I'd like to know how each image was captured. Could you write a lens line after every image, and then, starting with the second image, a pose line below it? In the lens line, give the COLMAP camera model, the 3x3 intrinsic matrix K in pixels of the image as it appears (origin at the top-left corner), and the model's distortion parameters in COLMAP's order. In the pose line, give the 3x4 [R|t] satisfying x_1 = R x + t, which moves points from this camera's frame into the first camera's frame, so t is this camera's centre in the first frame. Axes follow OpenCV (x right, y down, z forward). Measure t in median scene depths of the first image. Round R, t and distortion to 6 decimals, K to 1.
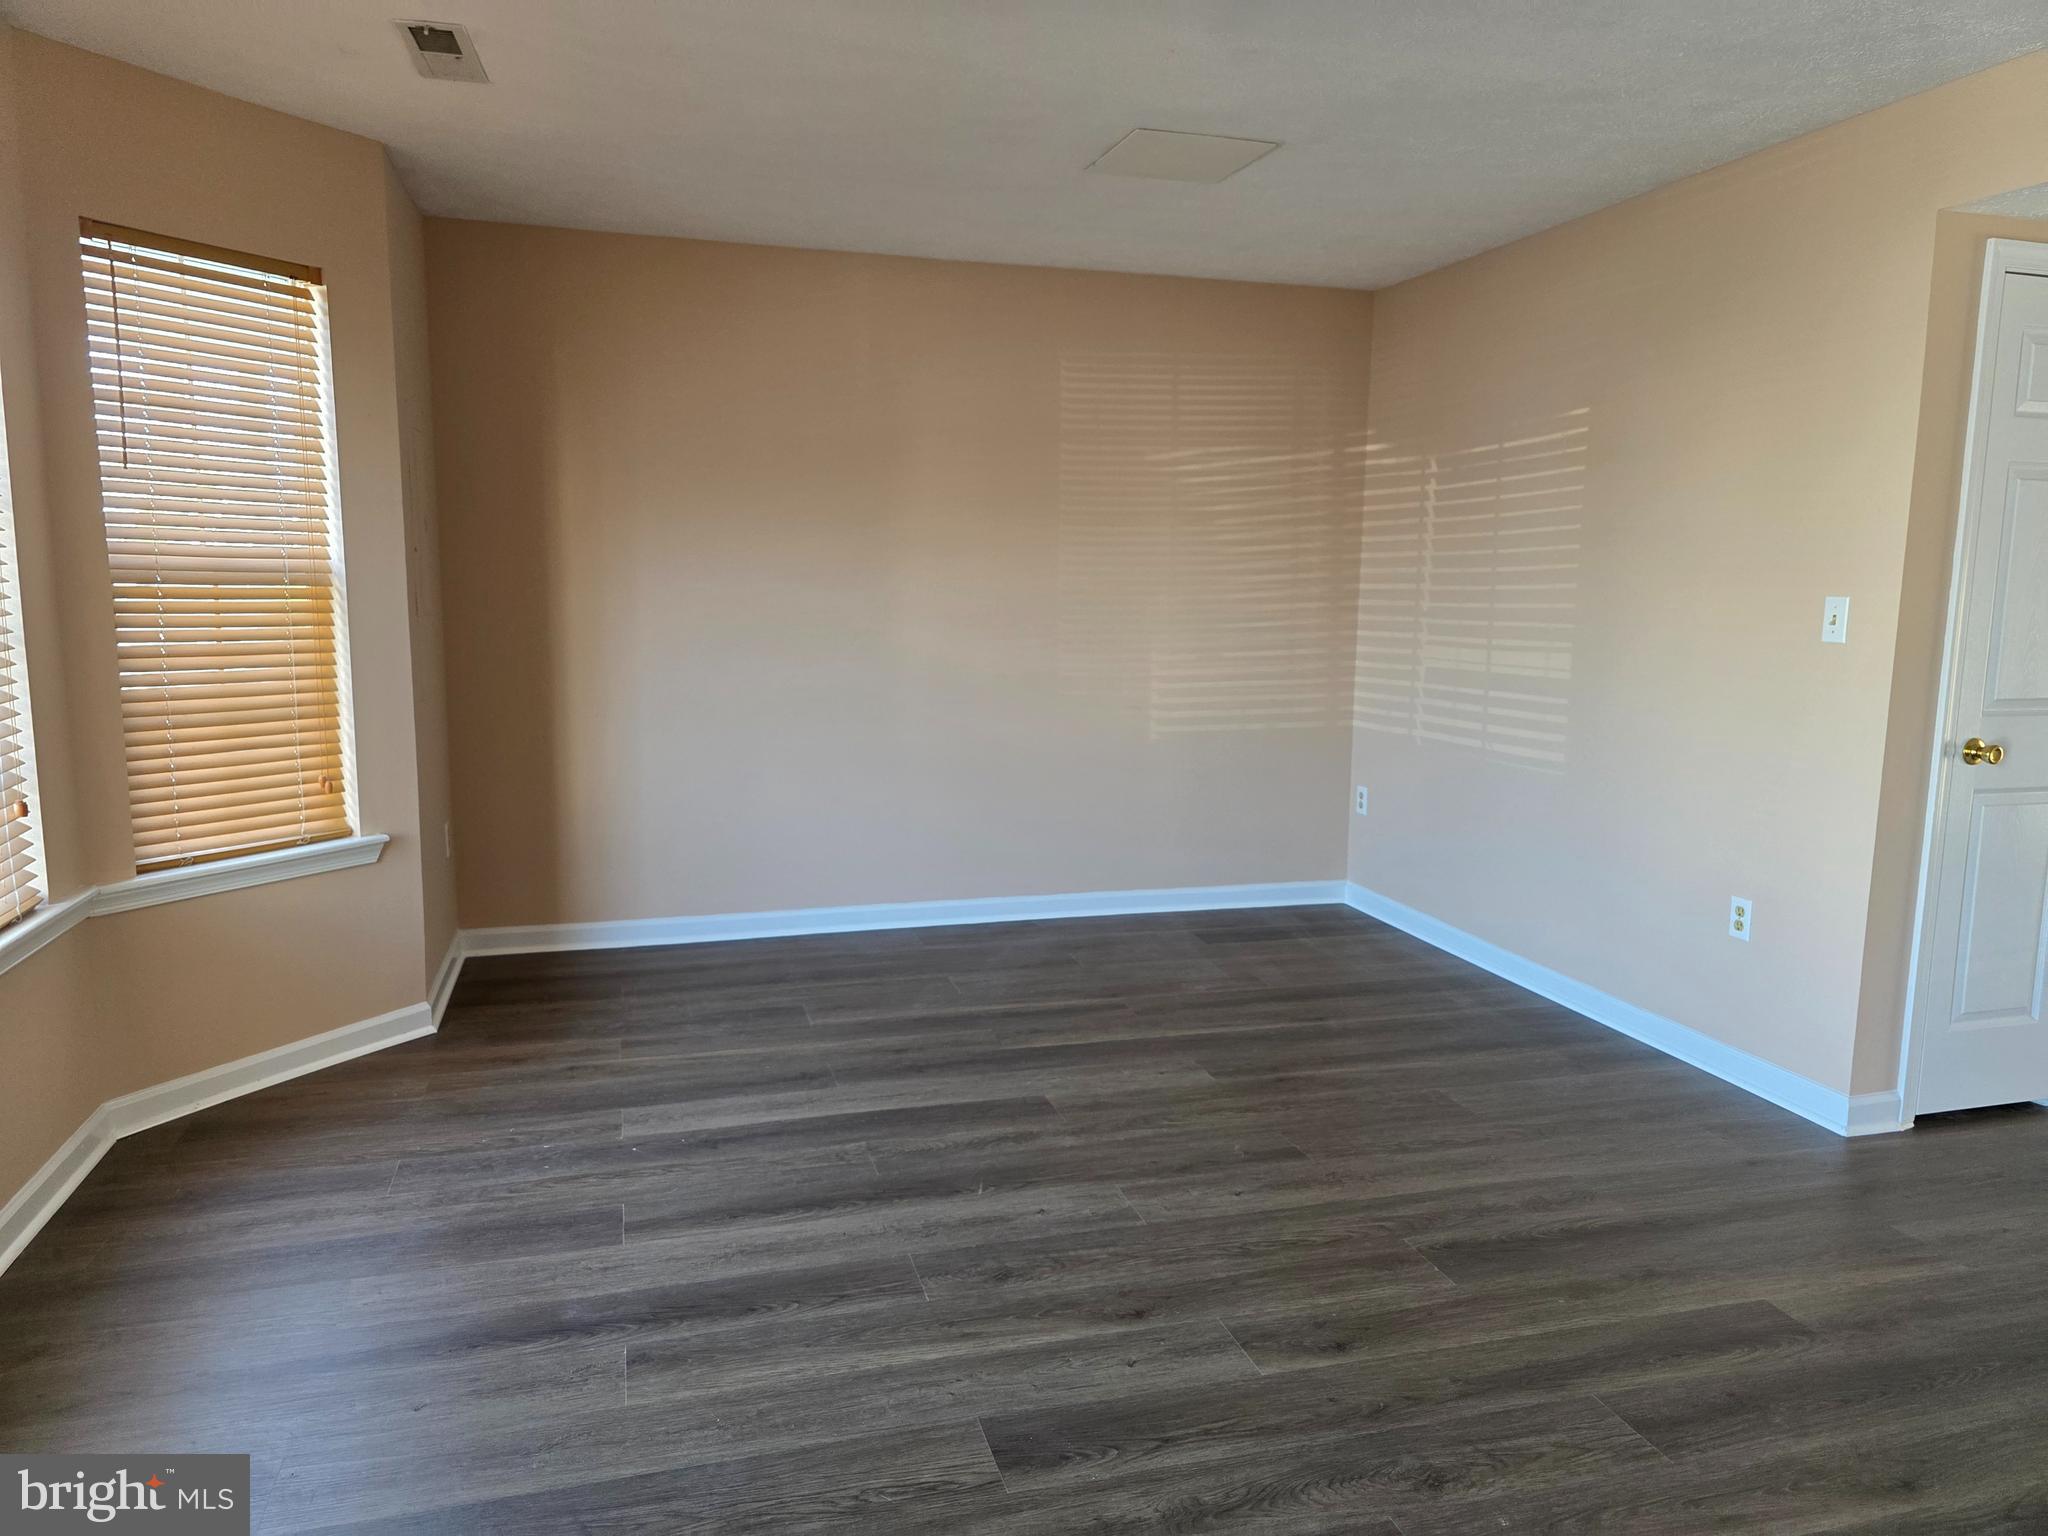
lens RADIAL K [[1373.6, 0, 1010.8], [0, 1373.6, 766.0], [0, 0, 1]] dist [0.065122, -0.057275]
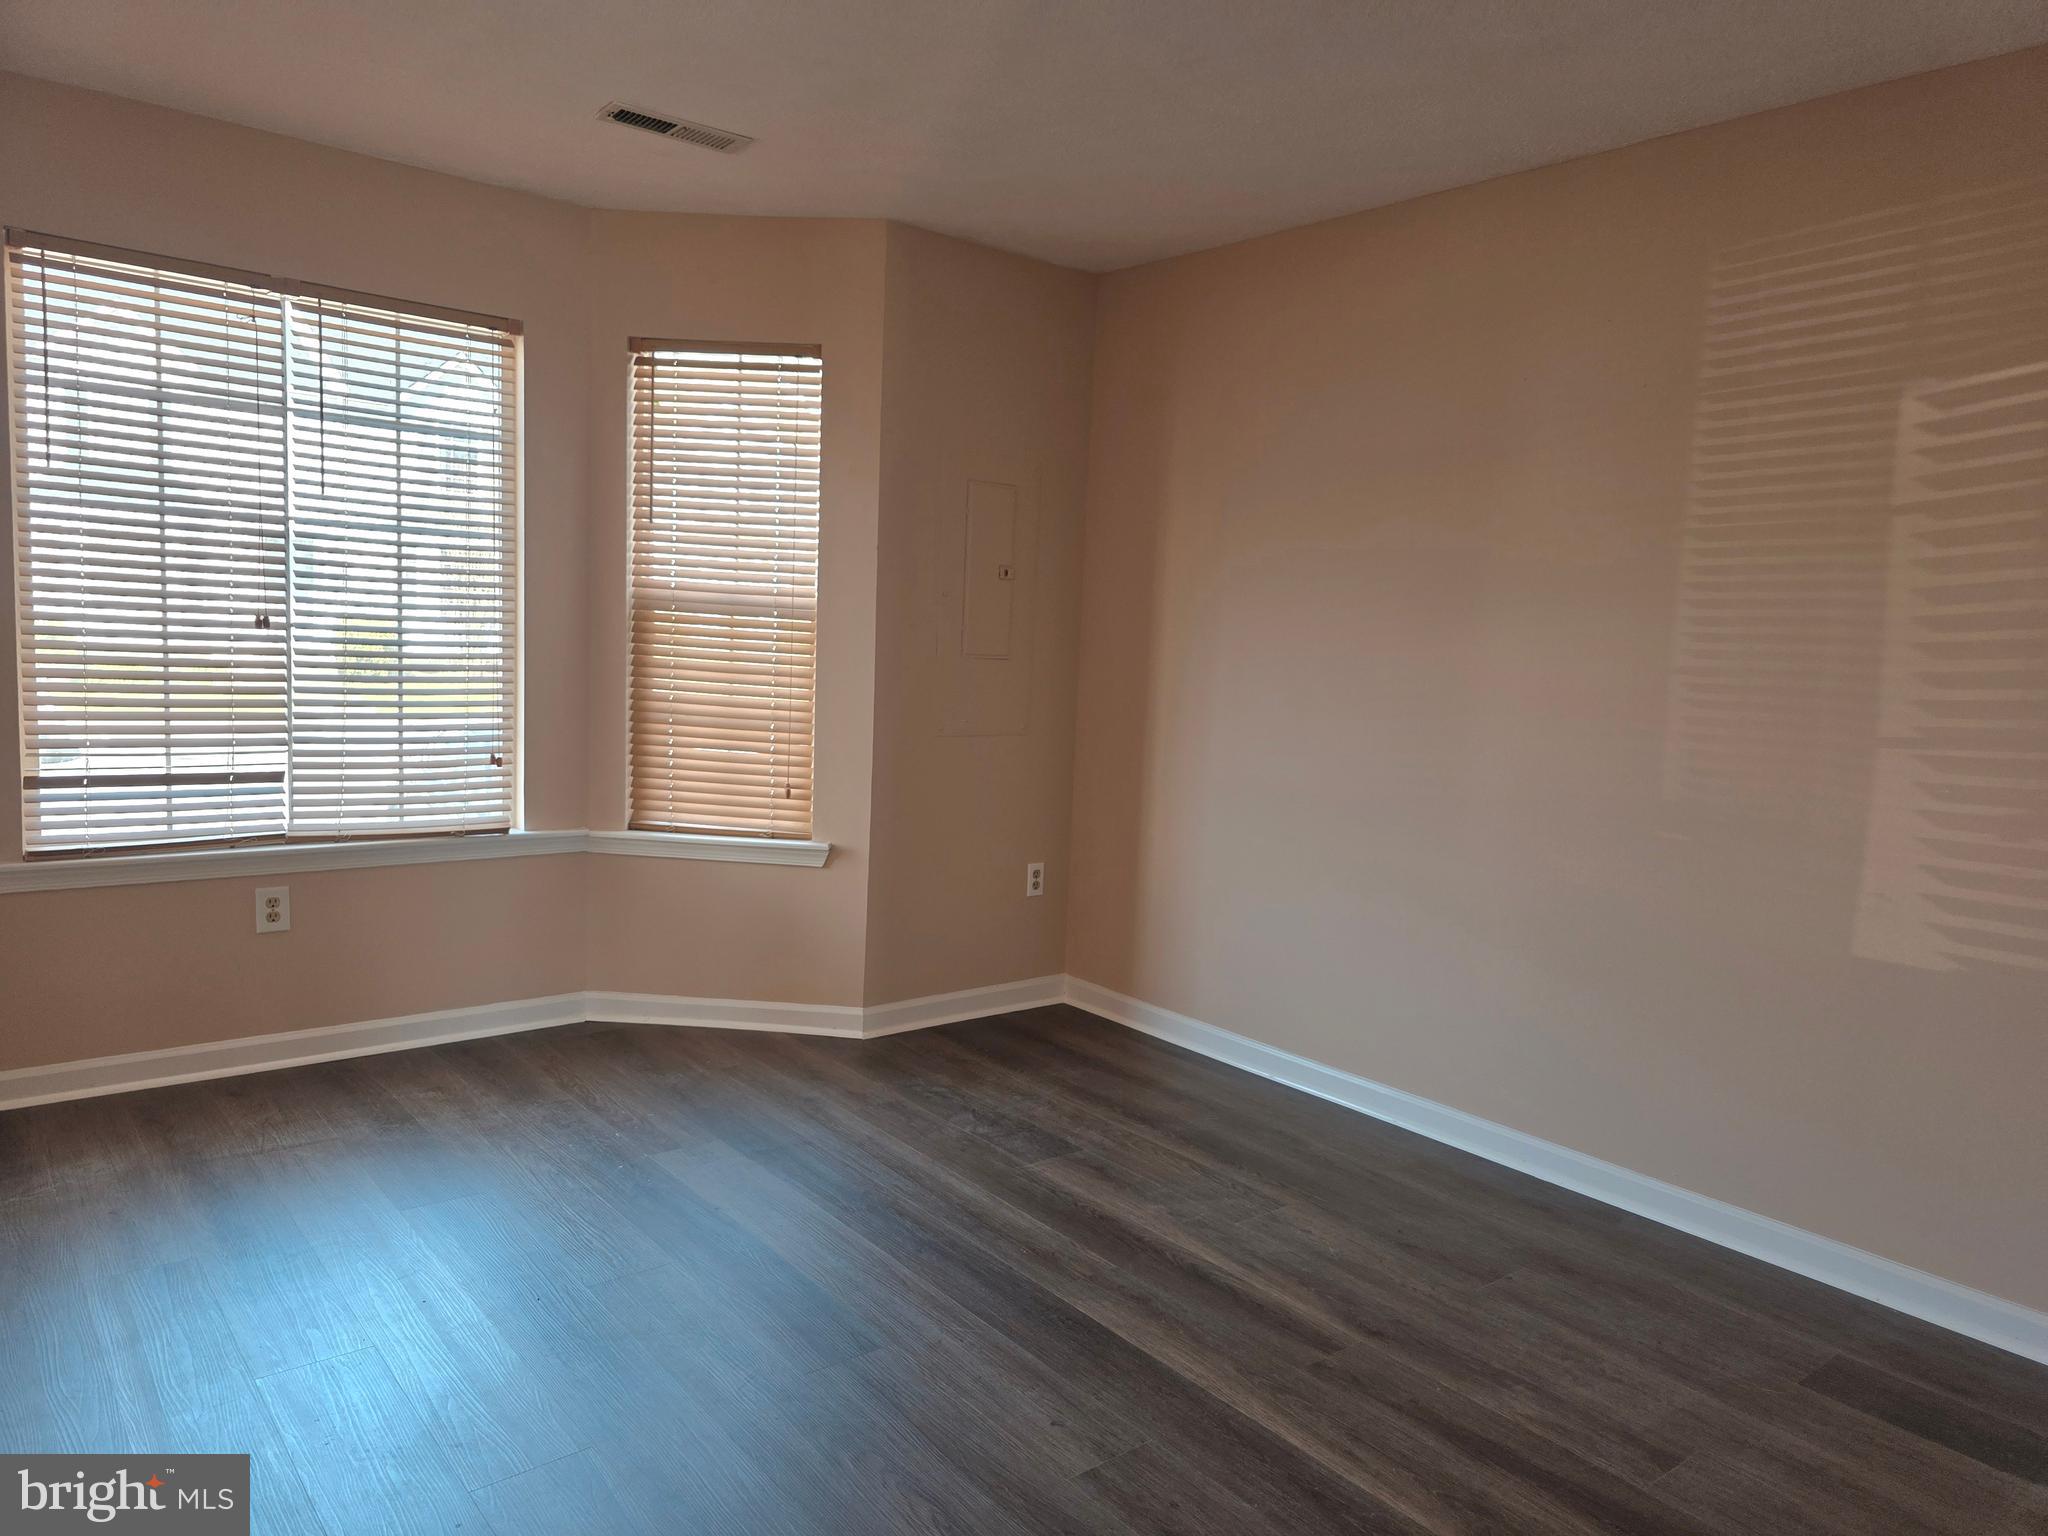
lens RADIAL K [[1373.6, 0, 1042.8], [0, 1373.6, 784.8], [0, 0, 1]] dist [0.065122, -0.057275]
pose [[0.404345, 0.112275, -0.907689, 0.756063], [-0.169627, 0.984425, 0.046204, -0.095751], [0.898739, 0.135286, 0.417092, 0.849897]]
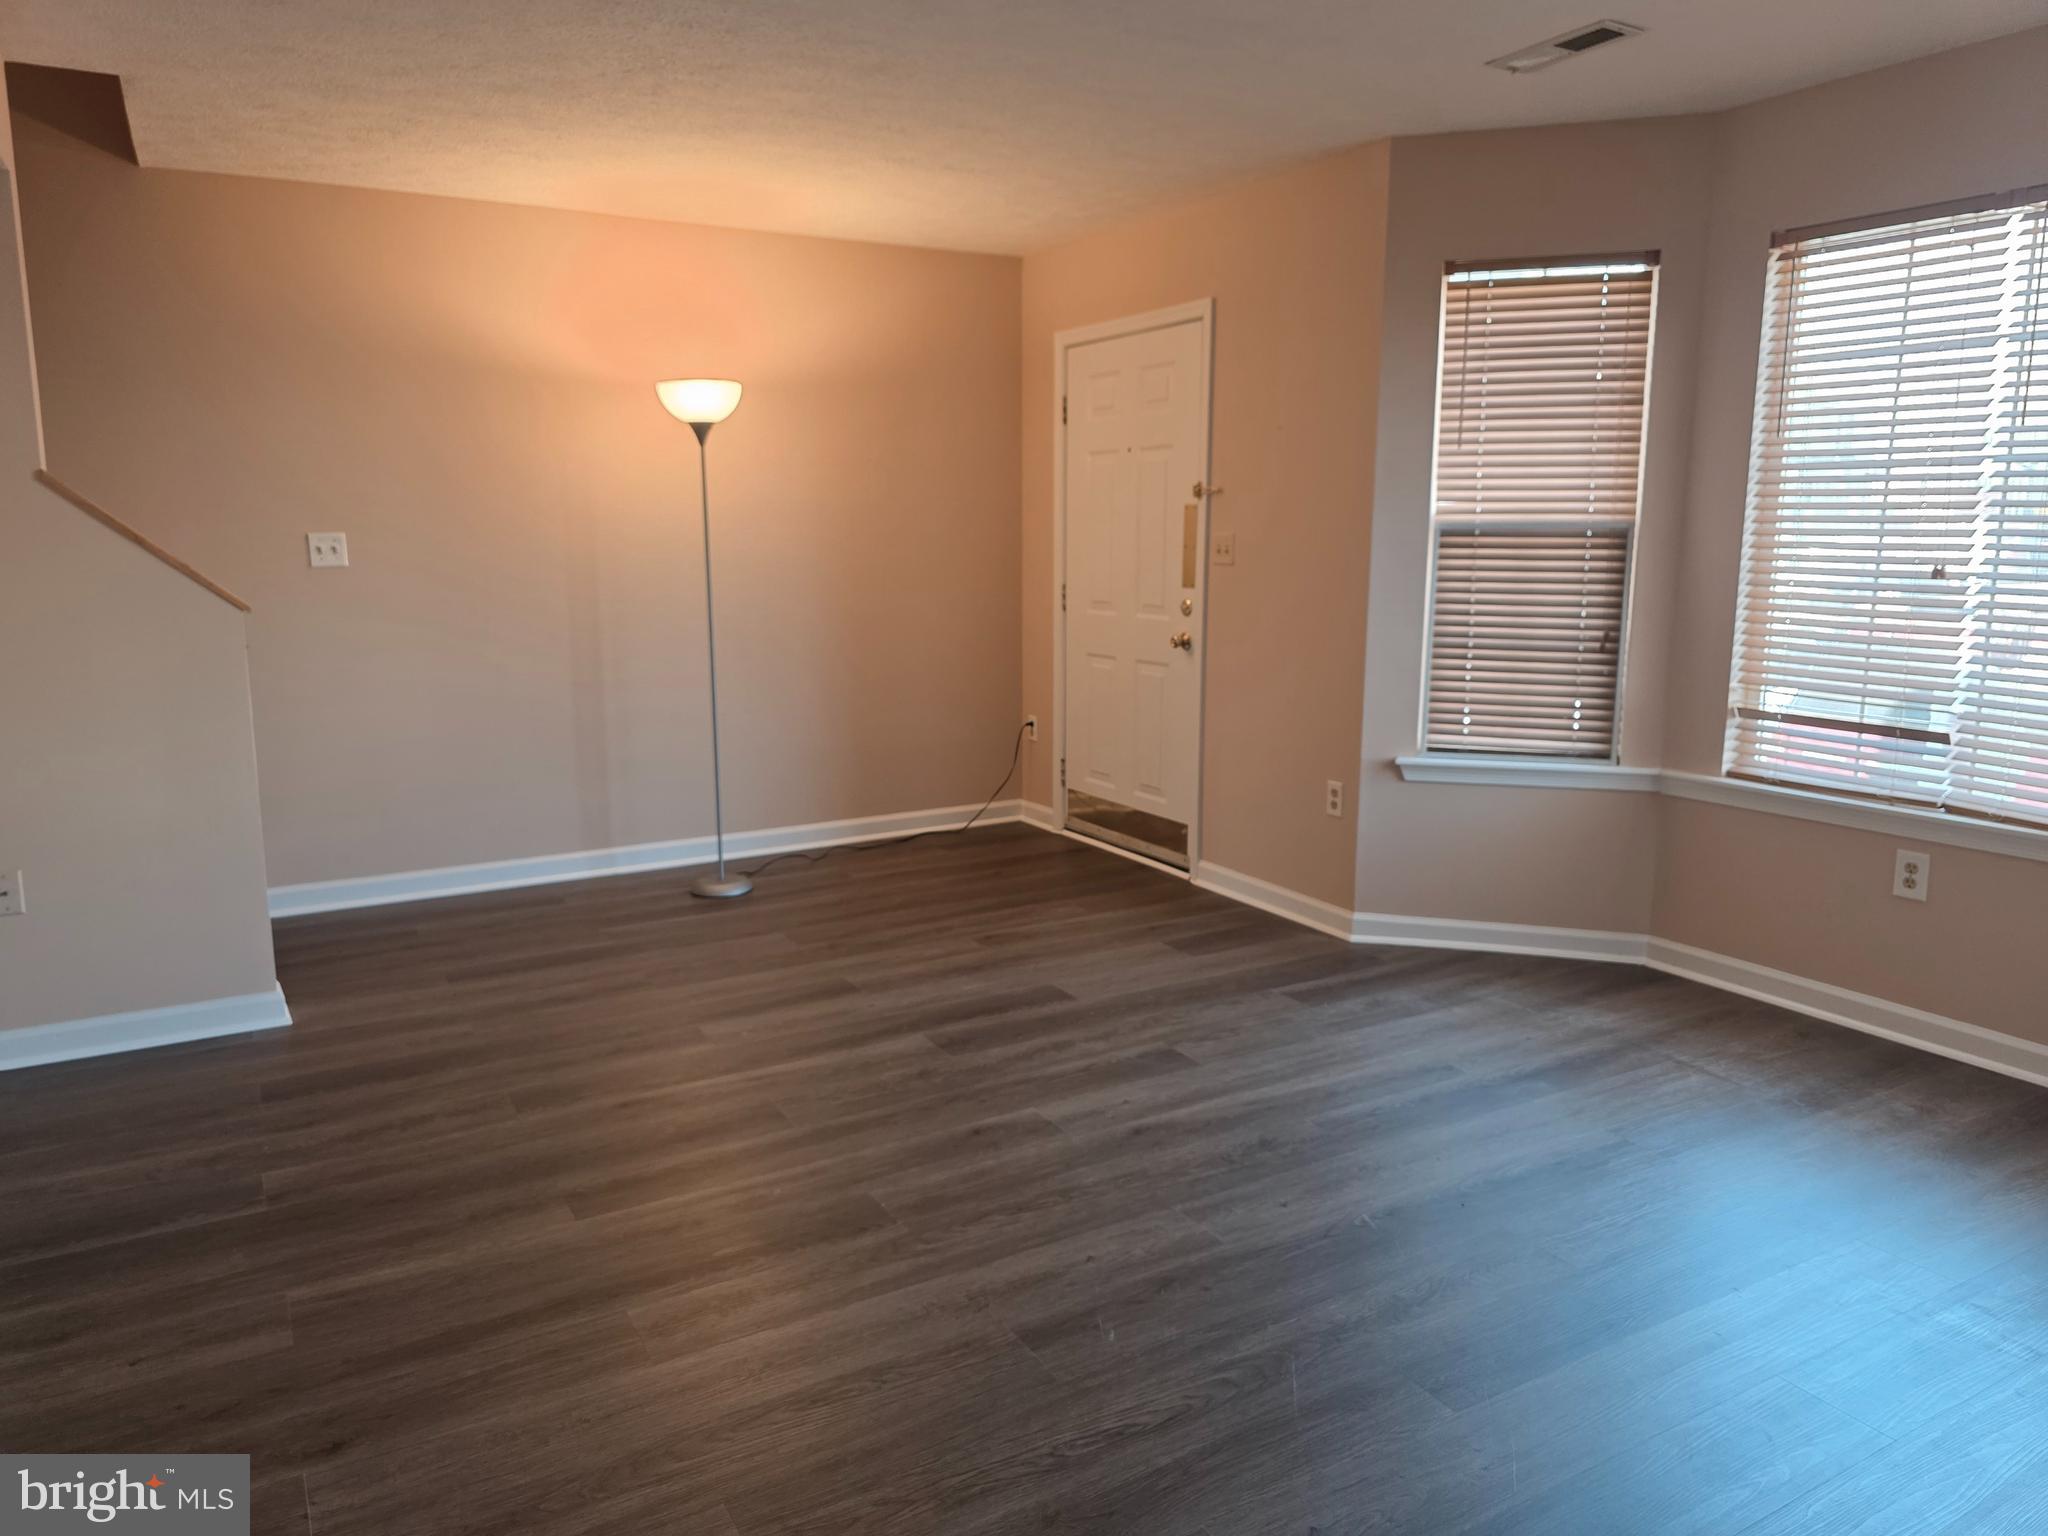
lens RADIAL K [[1373.6, 0, 1007.5], [0, 1373.6, 761.8], [0, 0, 1]] dist [0.065122, -0.057275]
pose [[-0.971005, 0.030970, -0.237044, 0.392236], [-0.041842, 0.954249, 0.296071, -0.219466], [0.235368, 0.297404, -0.925285, 1.632334]]
